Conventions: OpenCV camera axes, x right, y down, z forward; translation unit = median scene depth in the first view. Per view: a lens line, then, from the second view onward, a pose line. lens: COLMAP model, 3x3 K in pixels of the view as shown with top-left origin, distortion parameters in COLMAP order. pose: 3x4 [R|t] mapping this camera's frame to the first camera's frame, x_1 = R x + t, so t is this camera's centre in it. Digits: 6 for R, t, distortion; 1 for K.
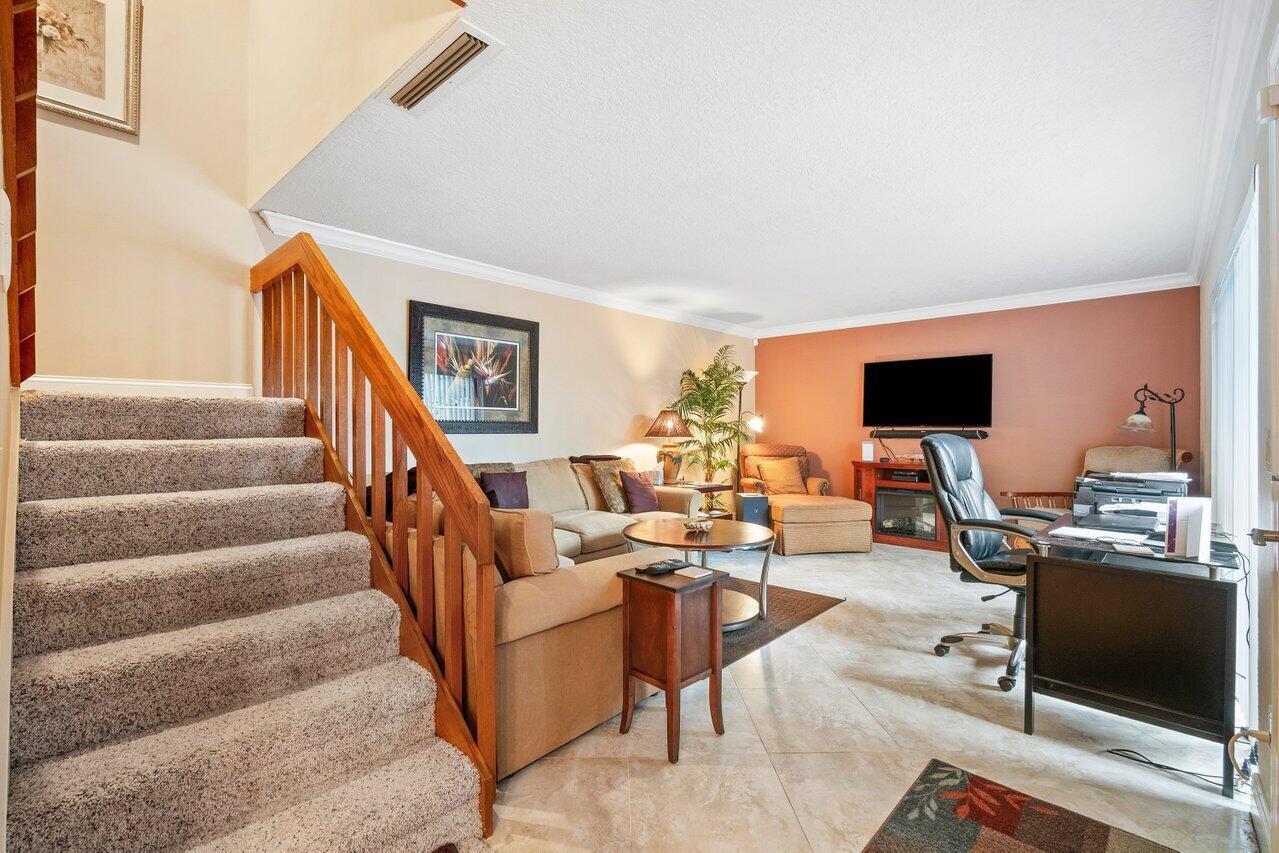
lens RADIAL K [[567.9, 0, 630.1], [0, 567.9, 433.5], [0, 0, 1]] dist [0.000875, 0.000255]
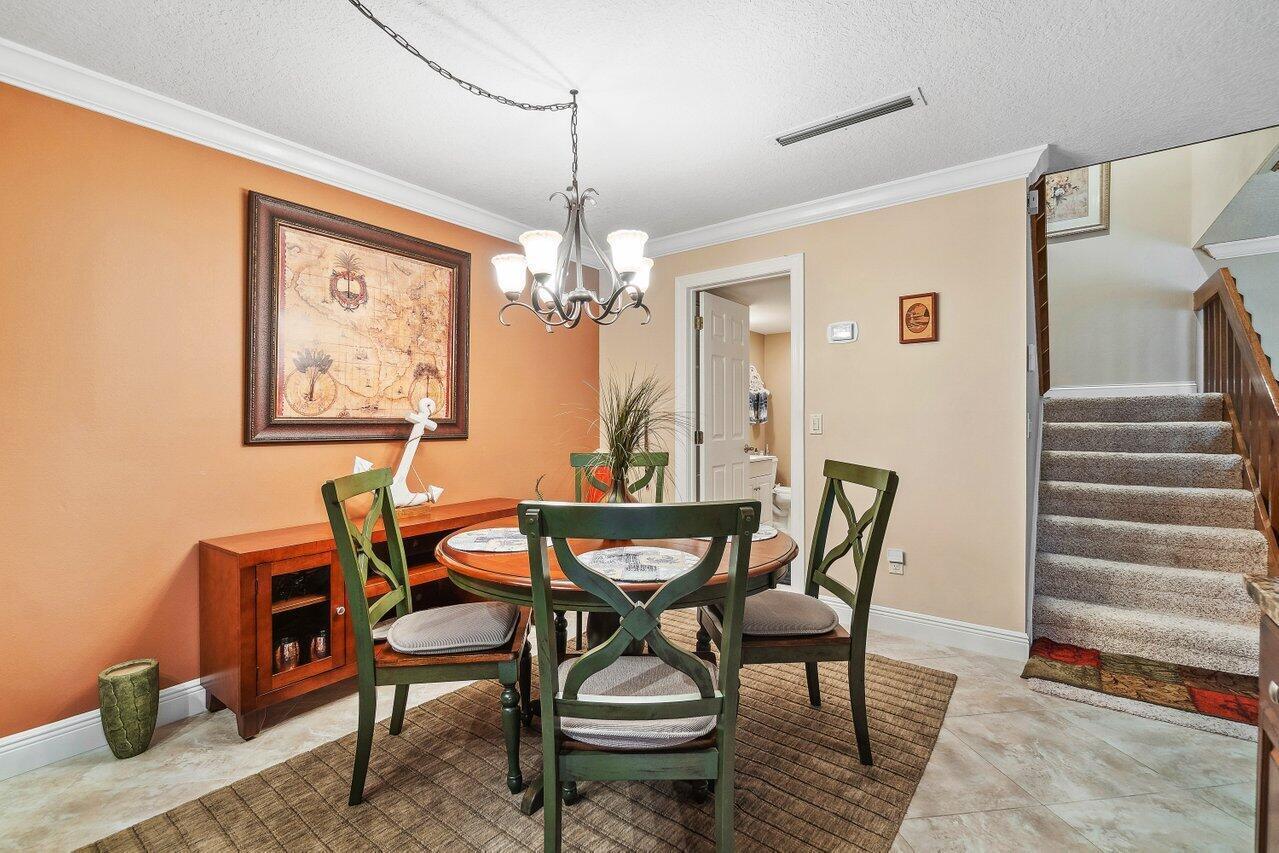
lens RADIAL K [[567.9, 0, 630.8], [0, 567.9, 417.3], [0, 0, 1]] dist [0.000875, 0.000255]
pose [[0.103334, -0.006534, -0.994625, 0.697264], [0.001705, 0.999978, -0.006392, 0.004290], [0.994645, -0.001035, 0.103342, -0.595169]]
